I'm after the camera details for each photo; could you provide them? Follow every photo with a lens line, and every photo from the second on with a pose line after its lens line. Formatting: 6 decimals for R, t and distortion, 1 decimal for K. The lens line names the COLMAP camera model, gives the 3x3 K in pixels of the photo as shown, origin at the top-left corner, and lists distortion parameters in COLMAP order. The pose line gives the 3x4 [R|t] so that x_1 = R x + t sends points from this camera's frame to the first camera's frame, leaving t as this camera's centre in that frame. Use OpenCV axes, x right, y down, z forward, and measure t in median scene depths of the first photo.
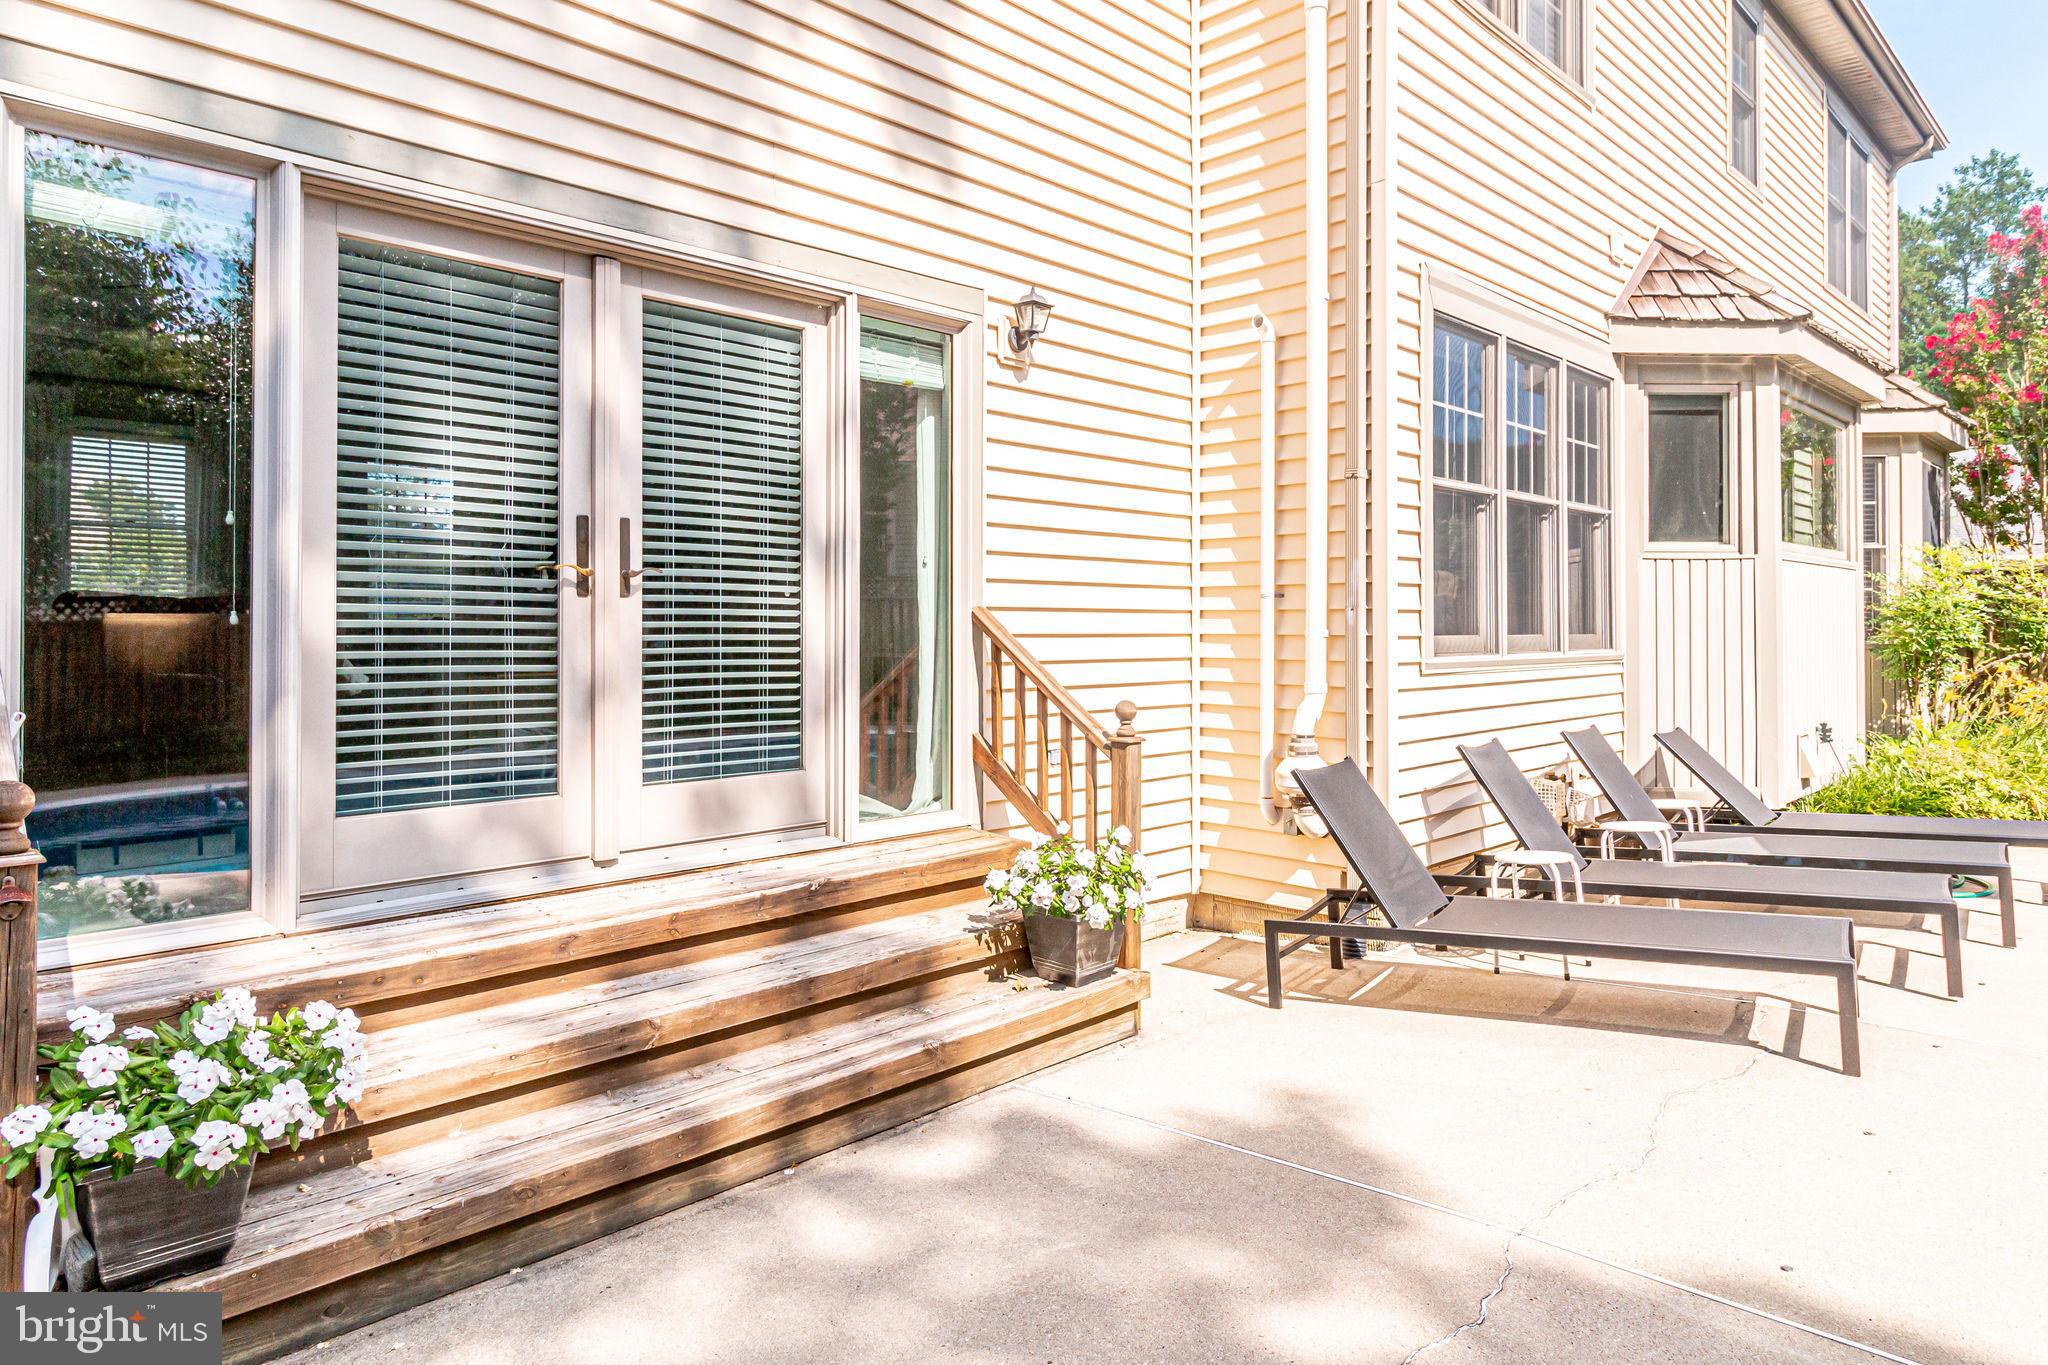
lens RADIAL K [[1229.4, 0, 1027.8], [0, 1229.4, 596.9], [0, 0, 1]] dist [0.020496, -0.000569]
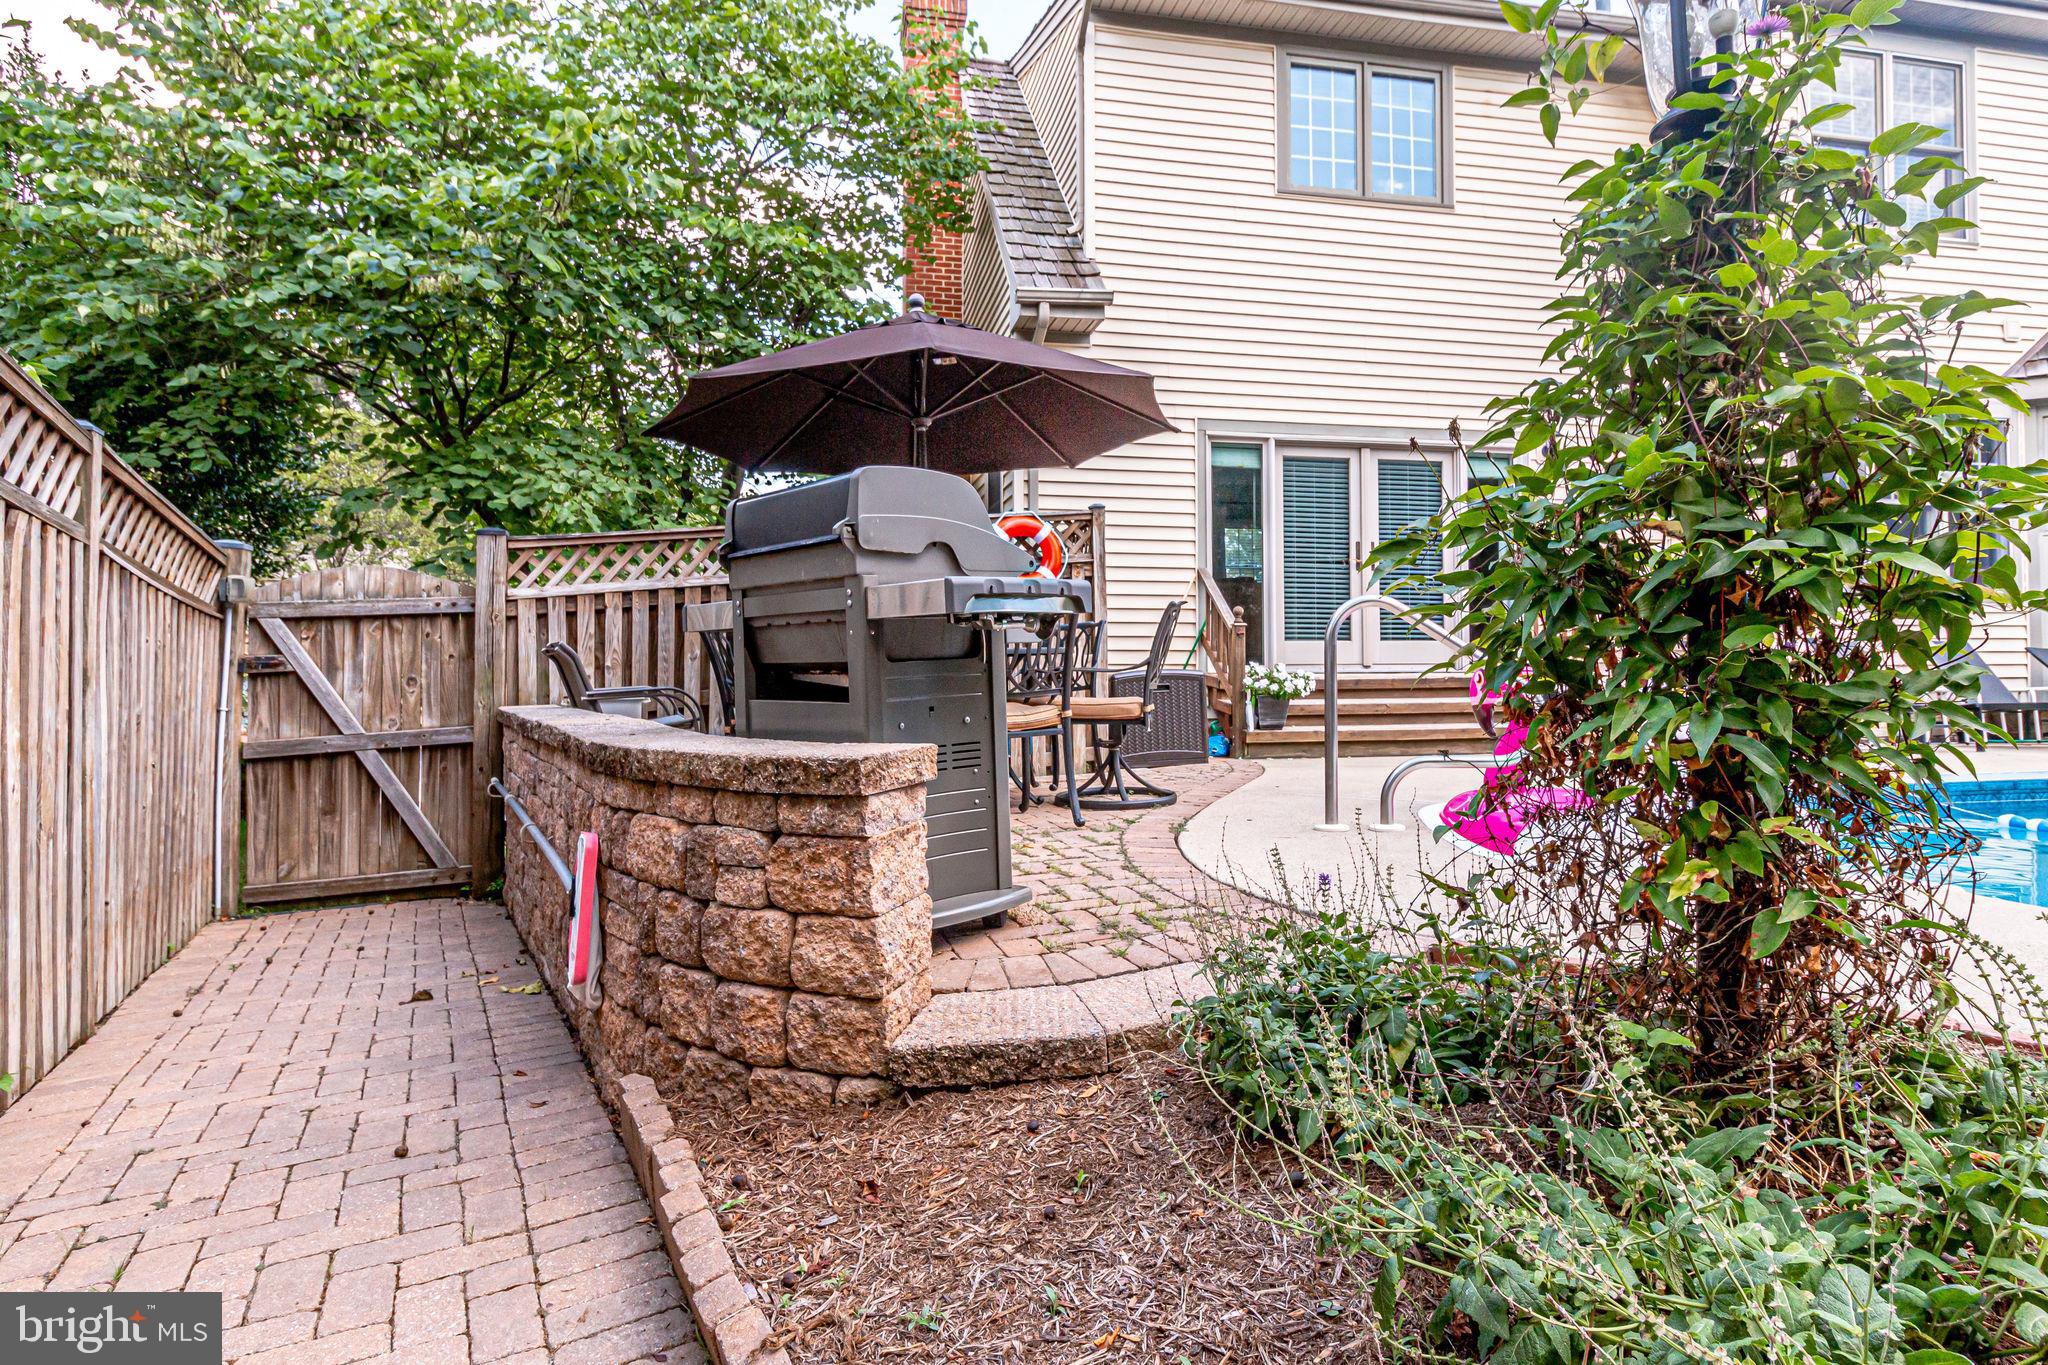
lens RADIAL K [[1079.0, 0, 1026.4], [0, 1079.0, 641.3], [0, 0, 1]] dist [0.000118, 0.000393]
pose [[0.829094, -0.007266, -0.559062, 0.331479], [0.011969, 0.999917, 0.004754, 0.121875], [0.558981, -0.010633, 0.829112, -1.264162]]
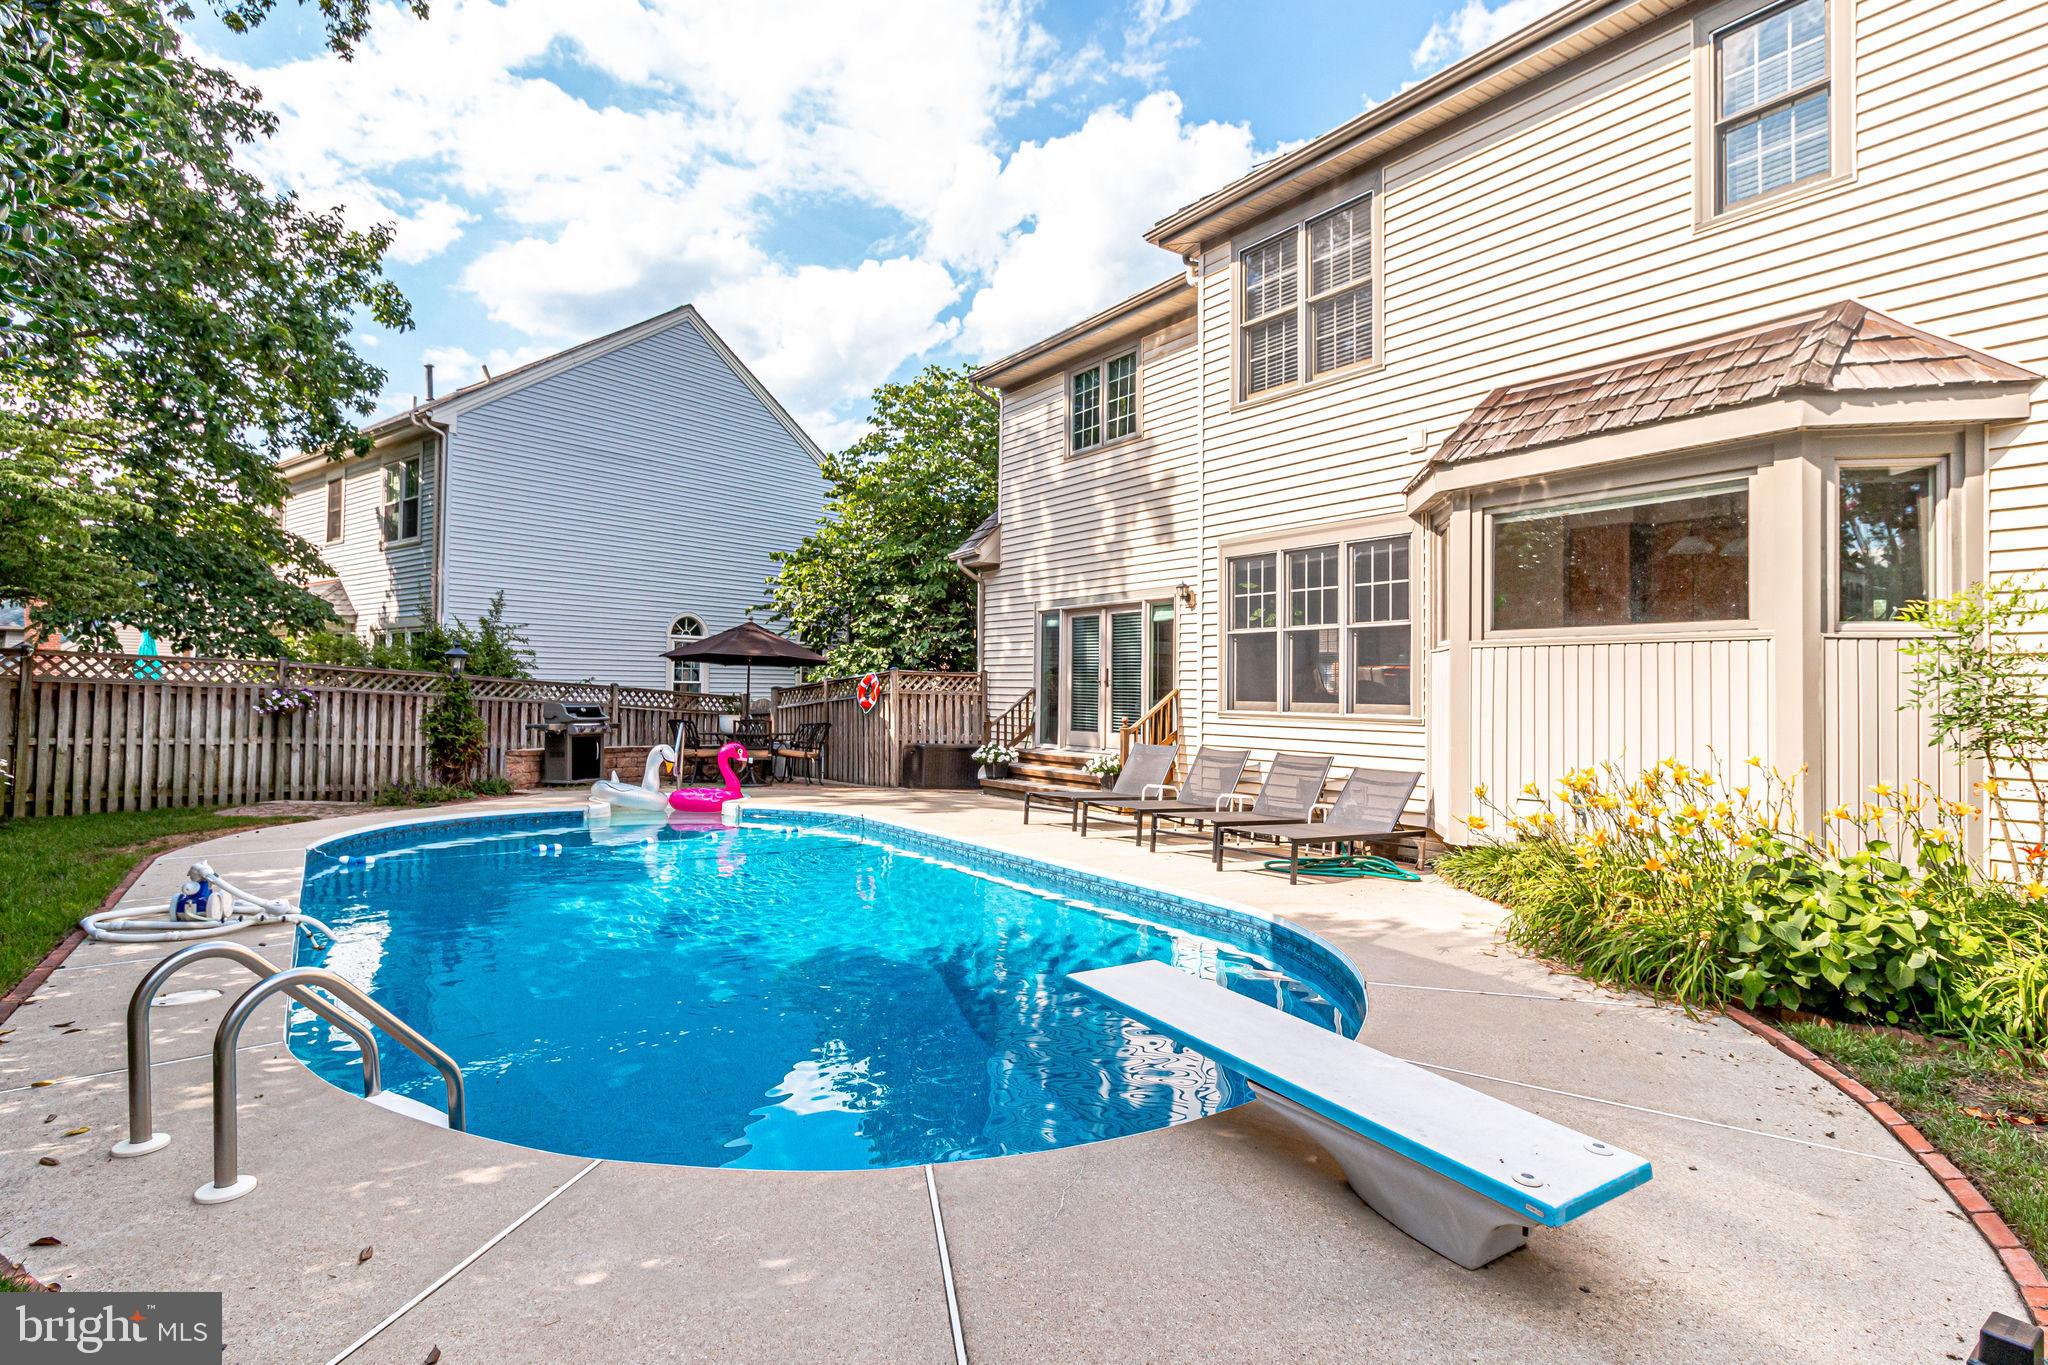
lens RADIAL K [[1028.6, 0, 1024.0], [0, 1028.6, 682.5], [0, 0, 1]] dist [0.036279, 0.000059]
pose [[-0.193219, -0.005911, -0.981138, 2.927010], [0.013102, 0.999877, -0.008604, 0.013841], [0.981068, -0.014517, -0.193118, 1.272106]]
